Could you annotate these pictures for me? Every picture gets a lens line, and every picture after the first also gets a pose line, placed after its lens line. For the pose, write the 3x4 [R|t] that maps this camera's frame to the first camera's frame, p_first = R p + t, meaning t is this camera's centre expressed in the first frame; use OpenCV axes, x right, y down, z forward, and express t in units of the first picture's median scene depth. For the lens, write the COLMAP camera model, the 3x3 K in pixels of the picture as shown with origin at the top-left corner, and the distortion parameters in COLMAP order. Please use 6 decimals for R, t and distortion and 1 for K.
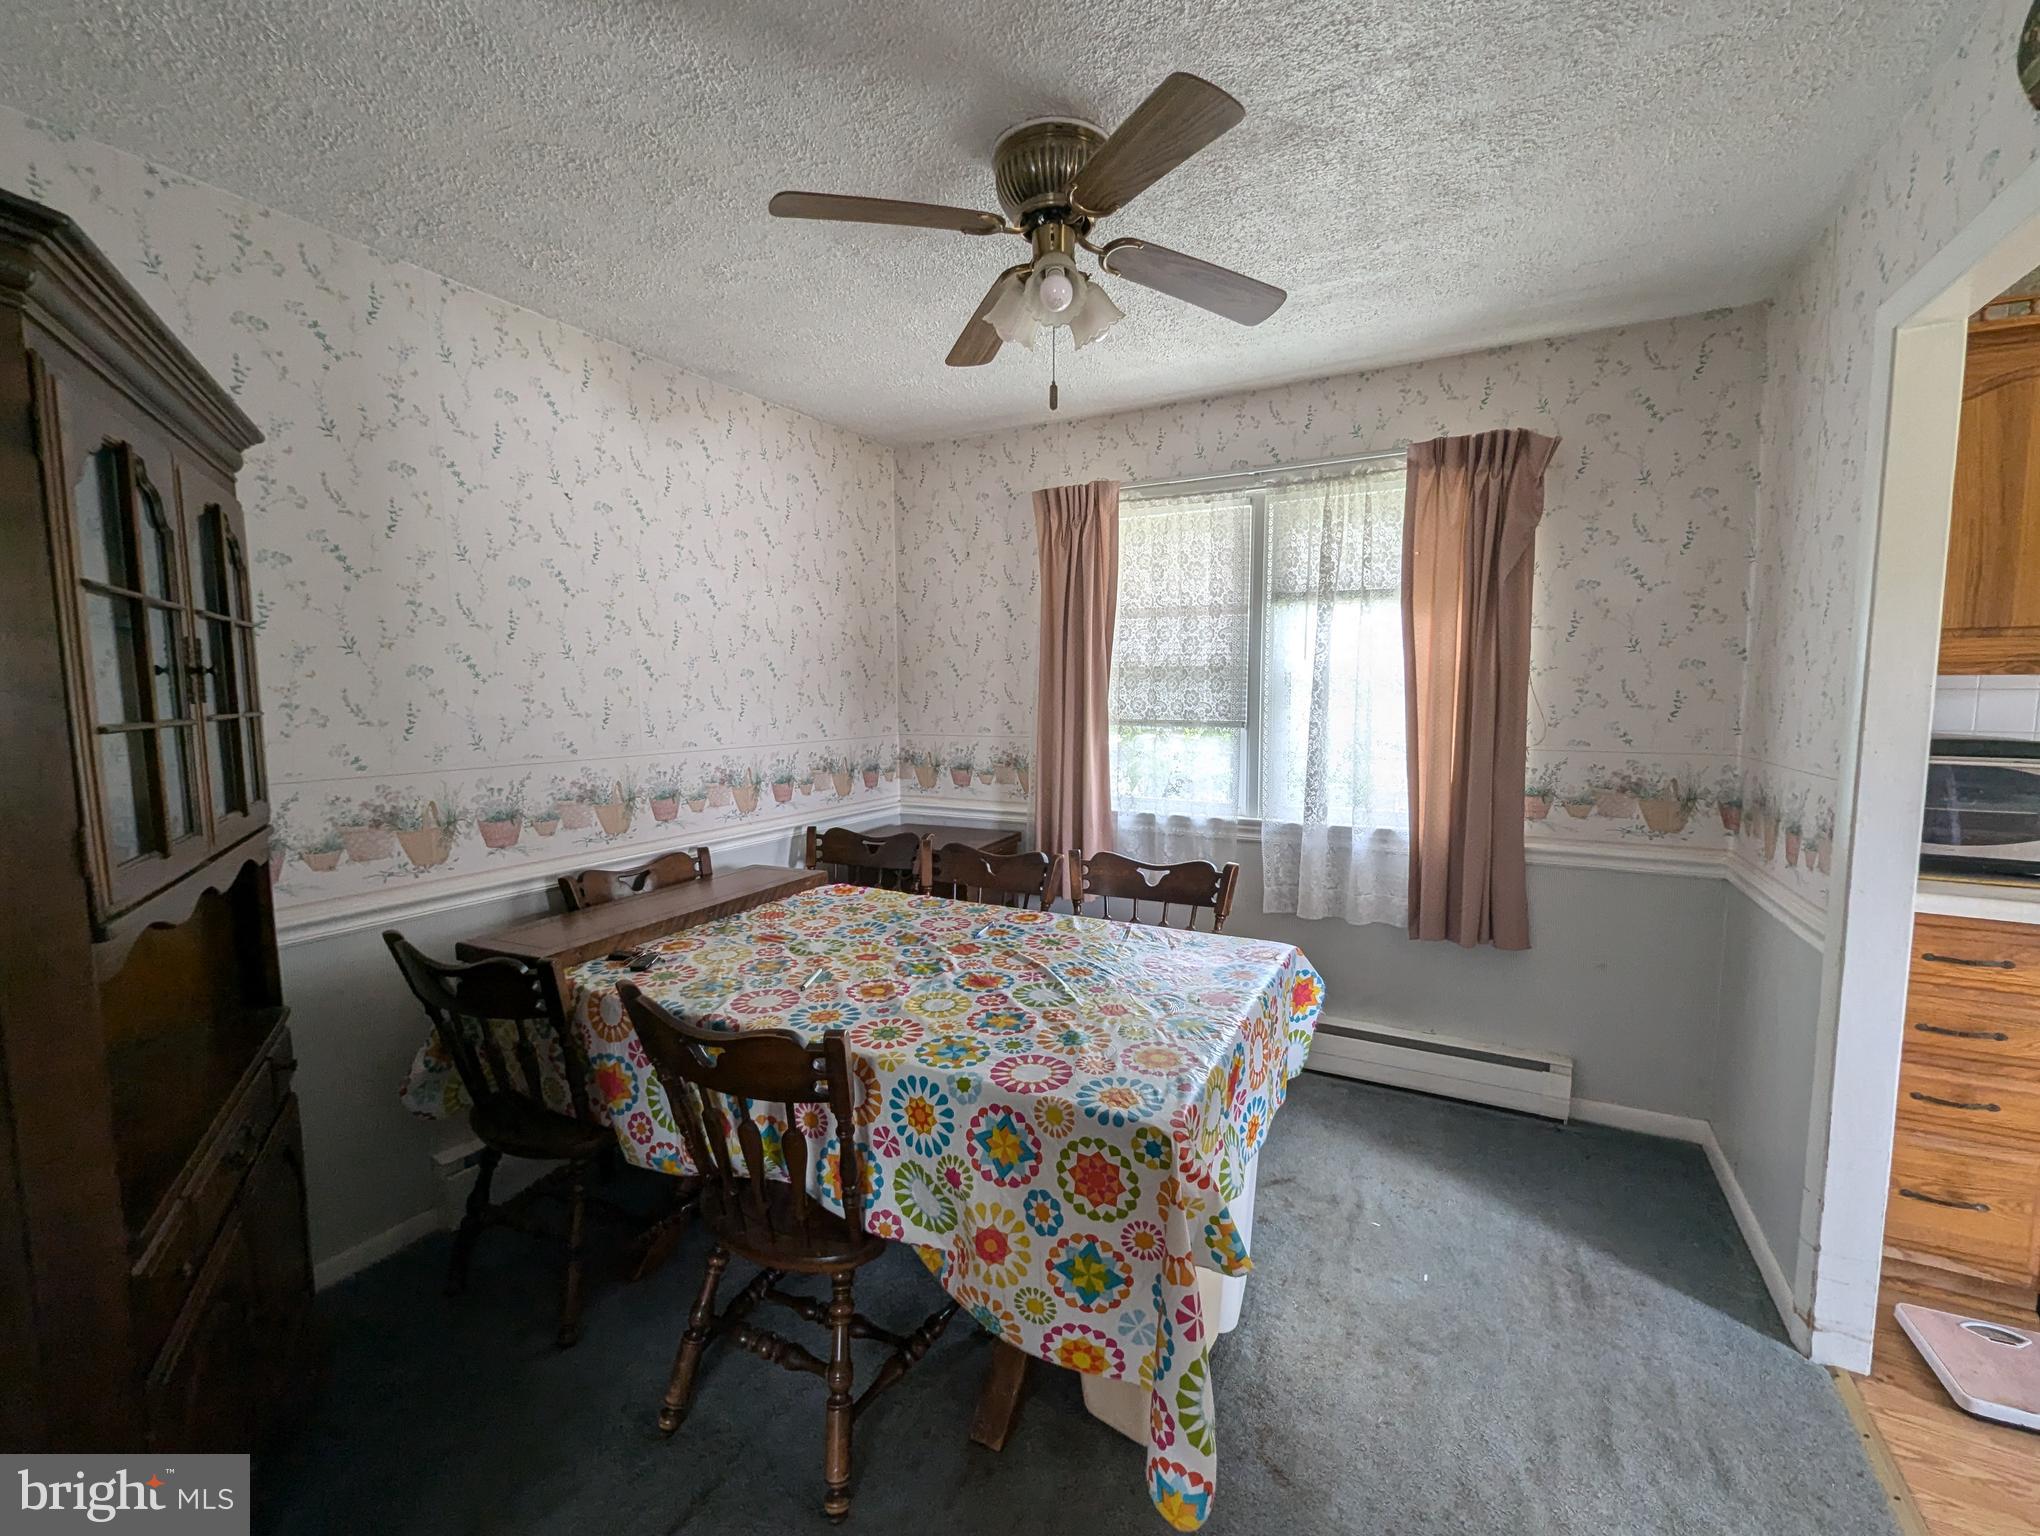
lens RADIAL K [[854.6, 0, 1022.2], [0, 854.6, 776.5], [0, 0, 1]] dist [0.006382, 0.000127]
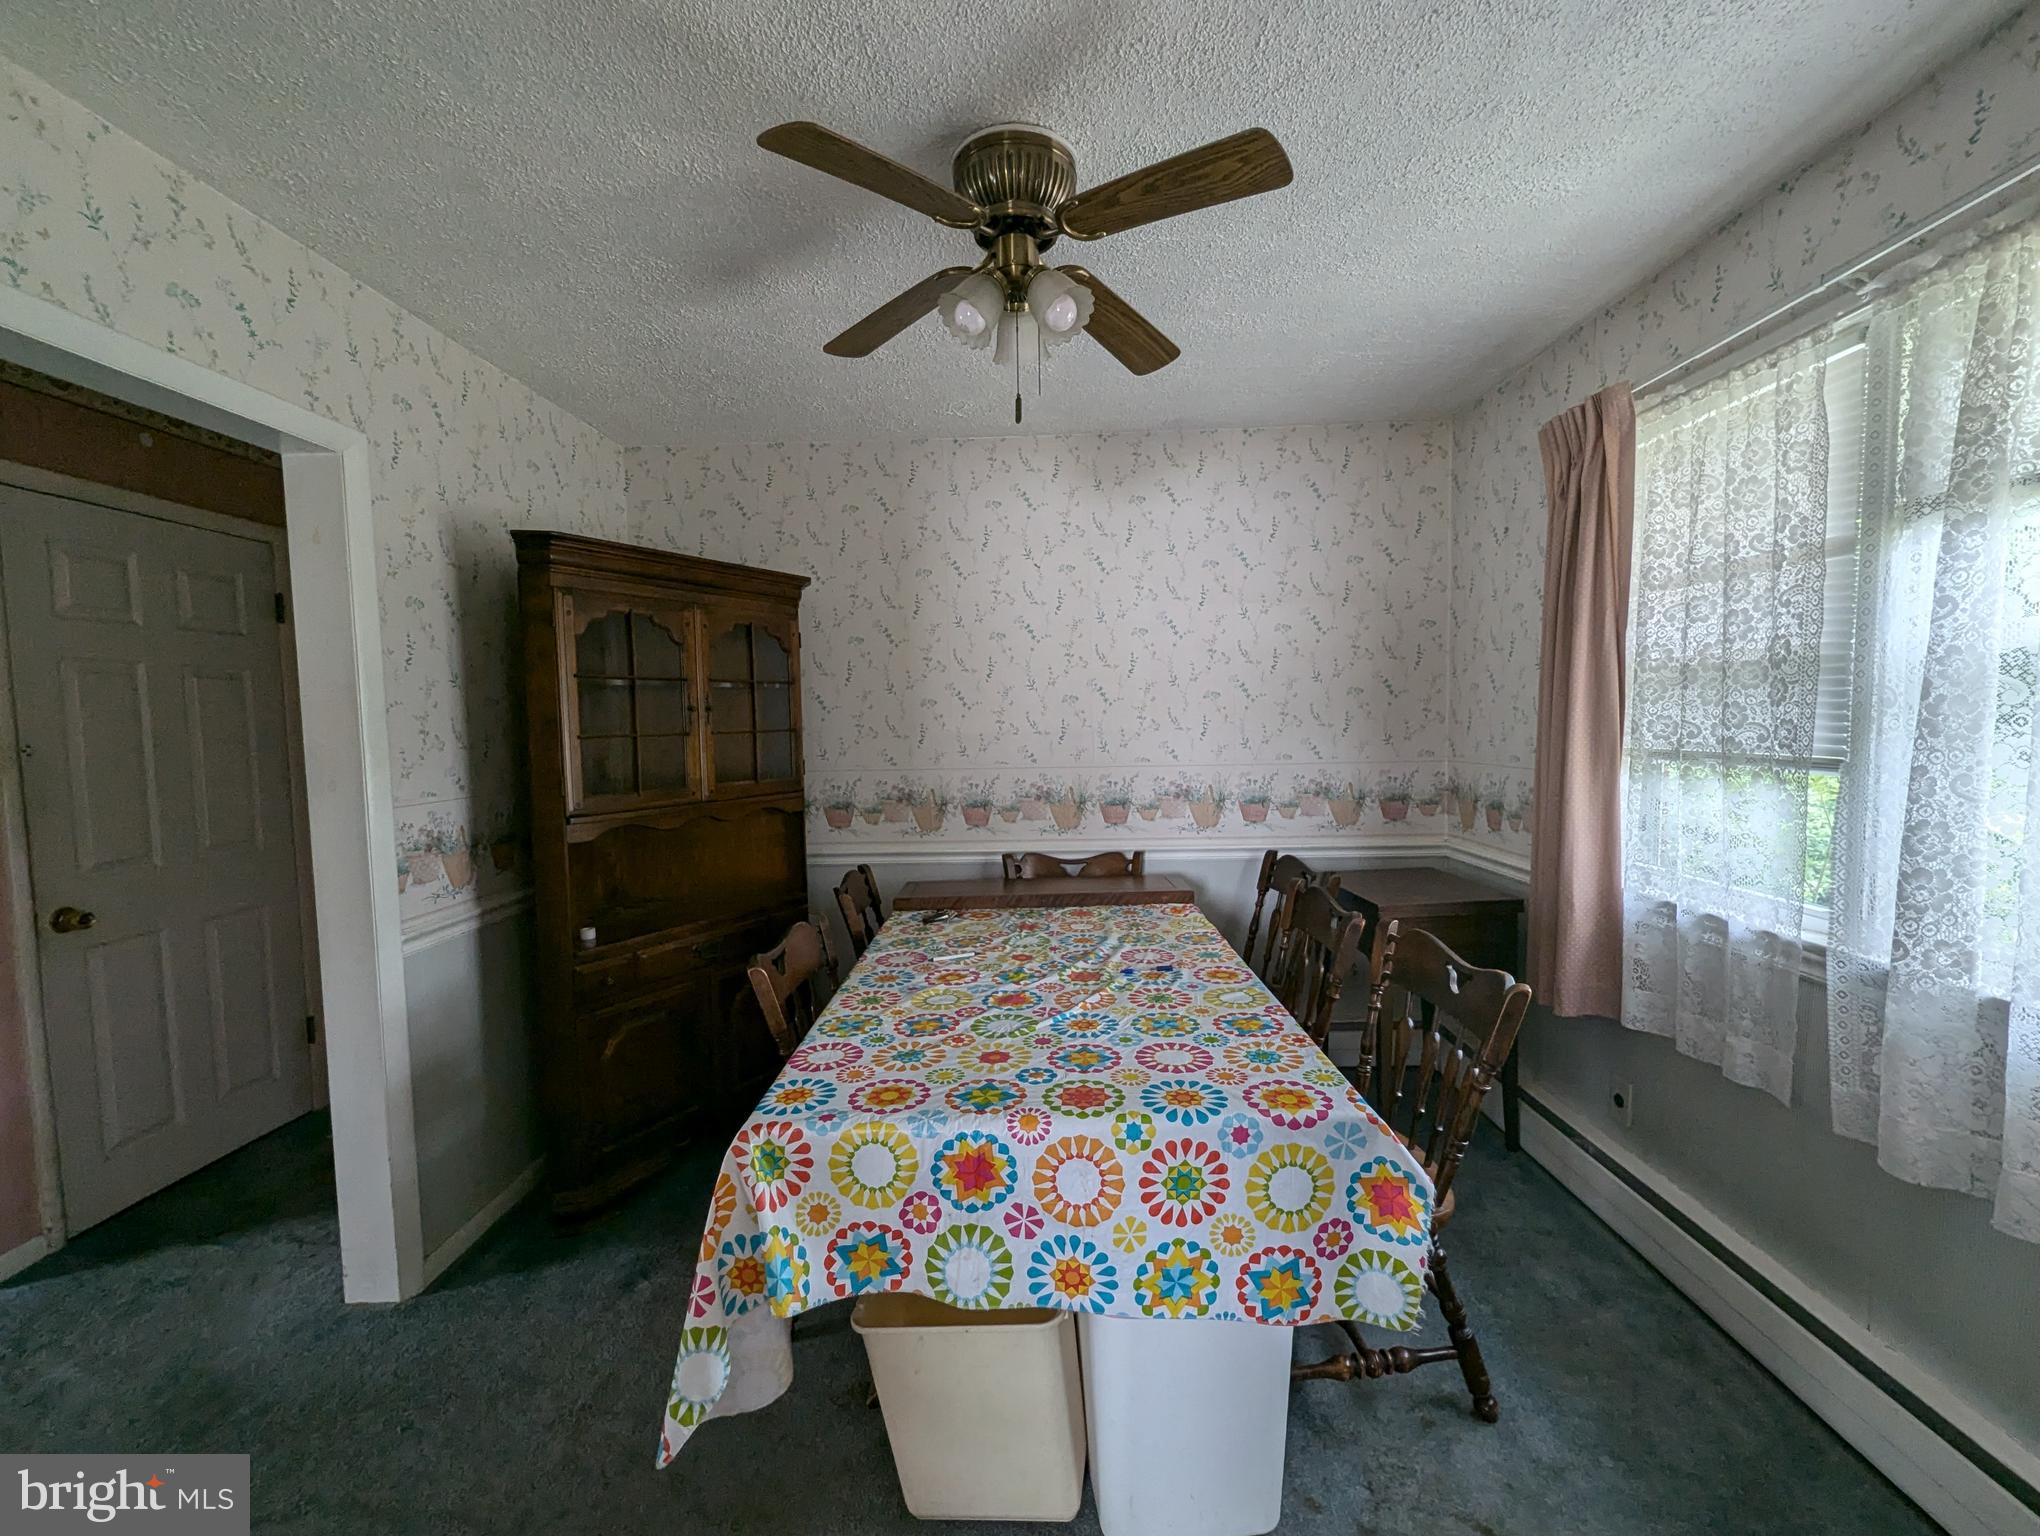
lens RADIAL K [[848.8, 0, 1024.7], [0, 848.8, 773.8], [0, 0, 1]] dist [0.002091, 0.000426]
pose [[0.458498, 0.053772, -0.887067, 0.618960], [-0.074672, 0.996969, 0.021839, -0.036683], [0.885553, 0.056226, 0.461123, 0.395821]]
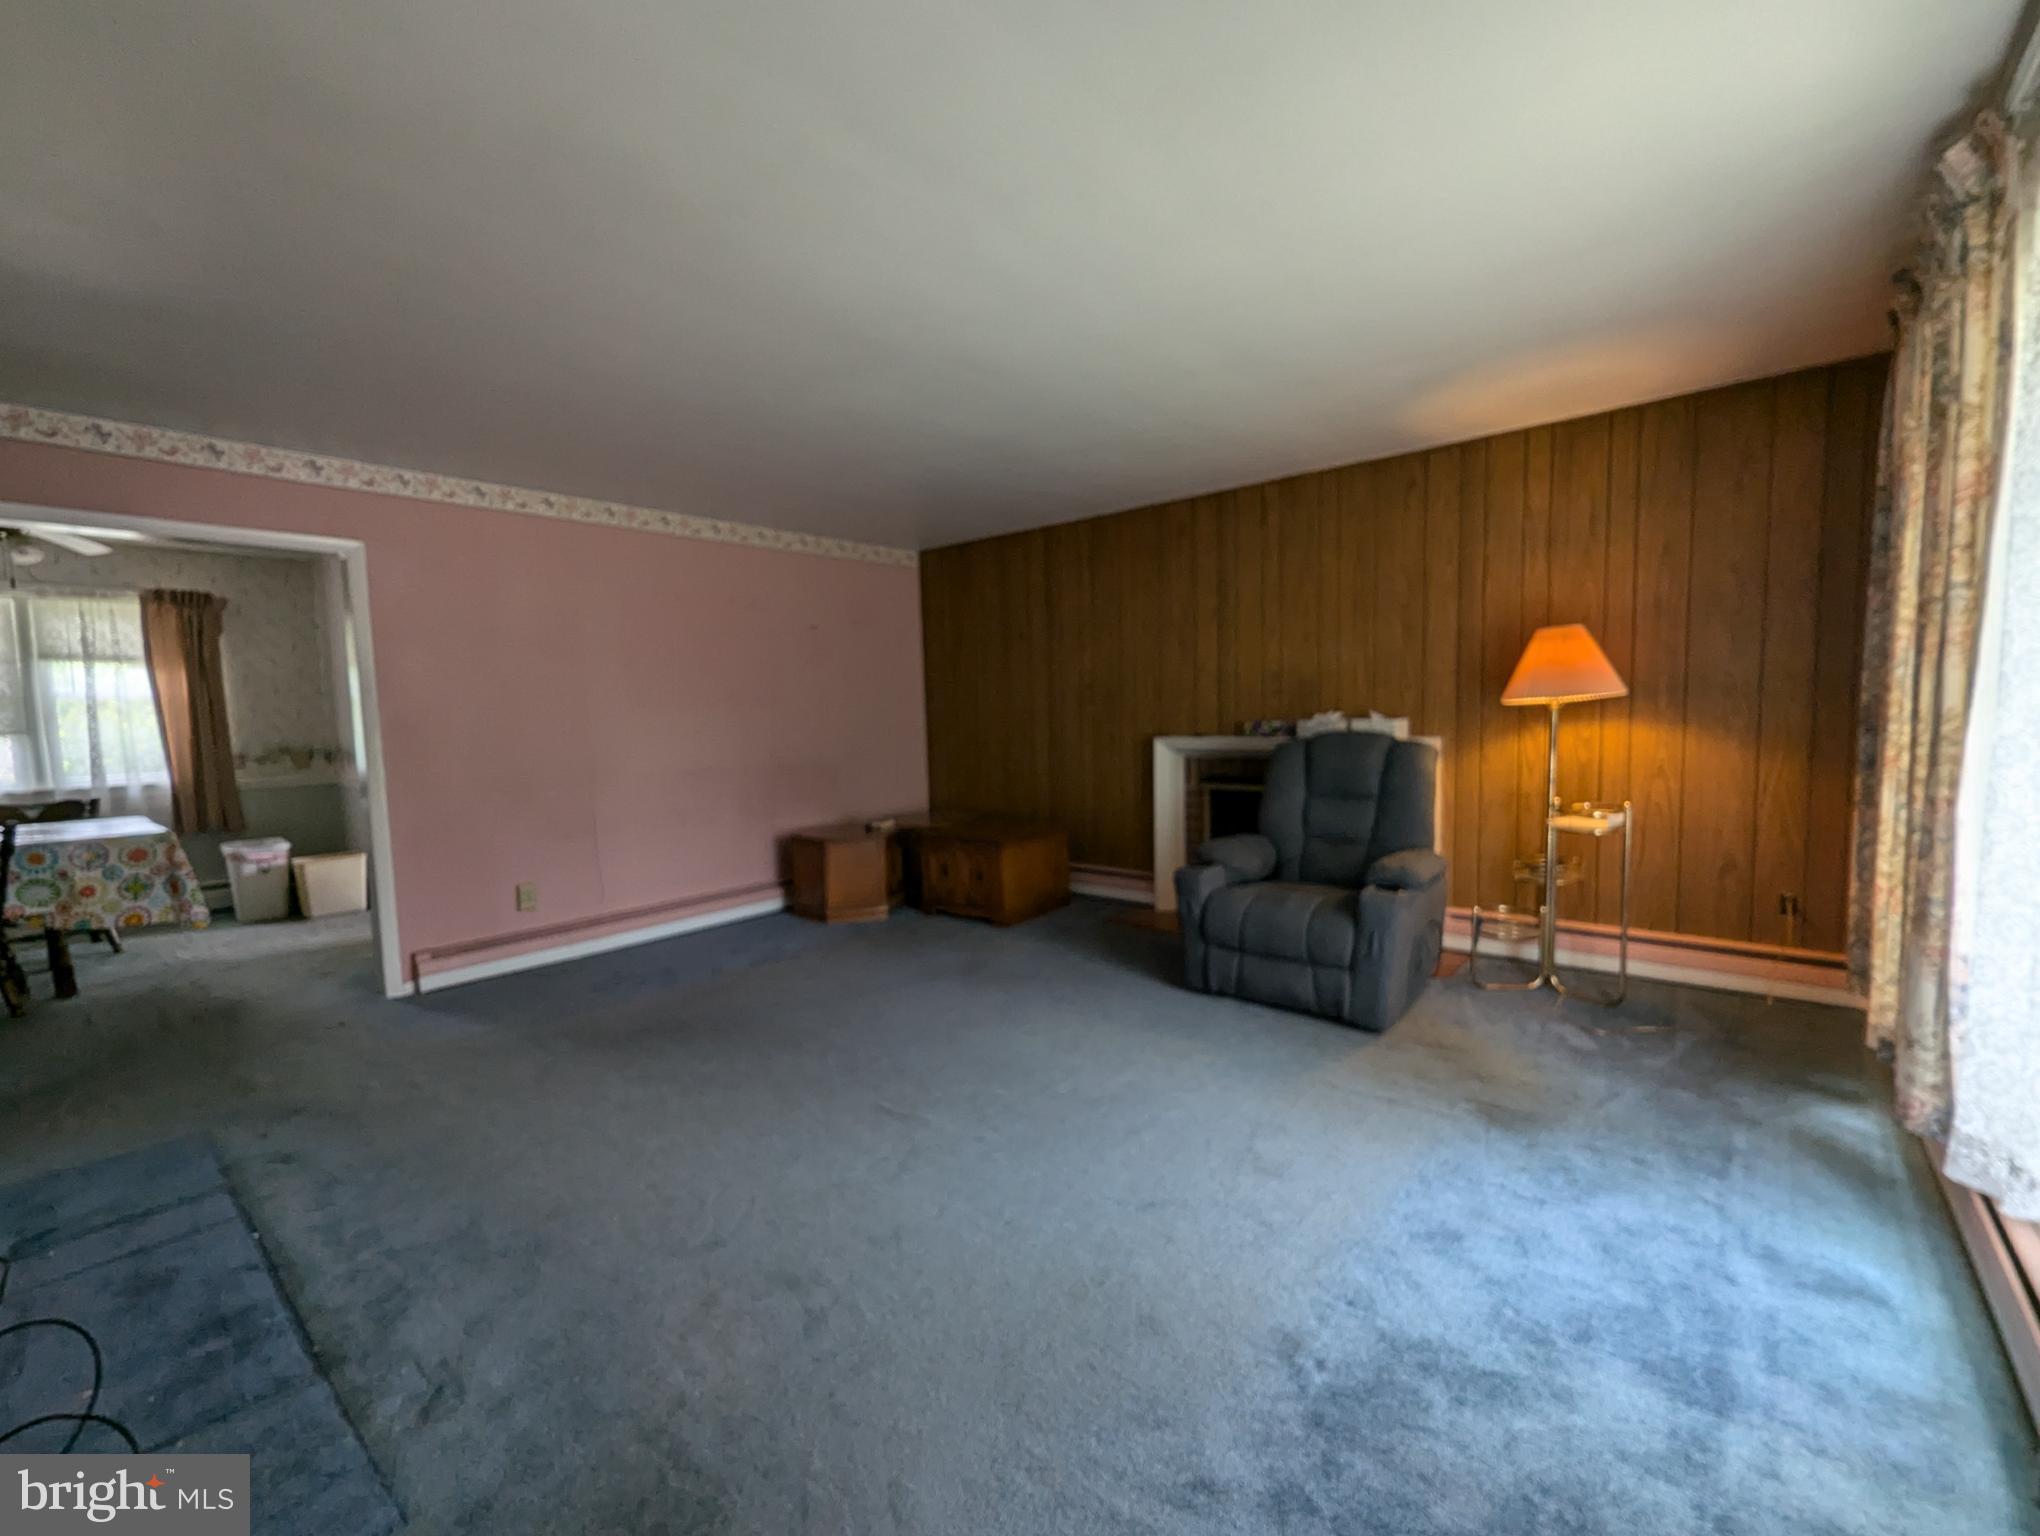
lens RADIAL K [[848.8, 0, 1024.7], [0, 848.8, 773.8], [0, 0, 1]] dist [0.002091, 0.000426]
pose [[0.211233, -0.079130, 0.974227, -1.025743], [0.119051, 0.991380, 0.054711, 0.172201], [-0.970158, 0.104427, 0.218832, -1.327302]]
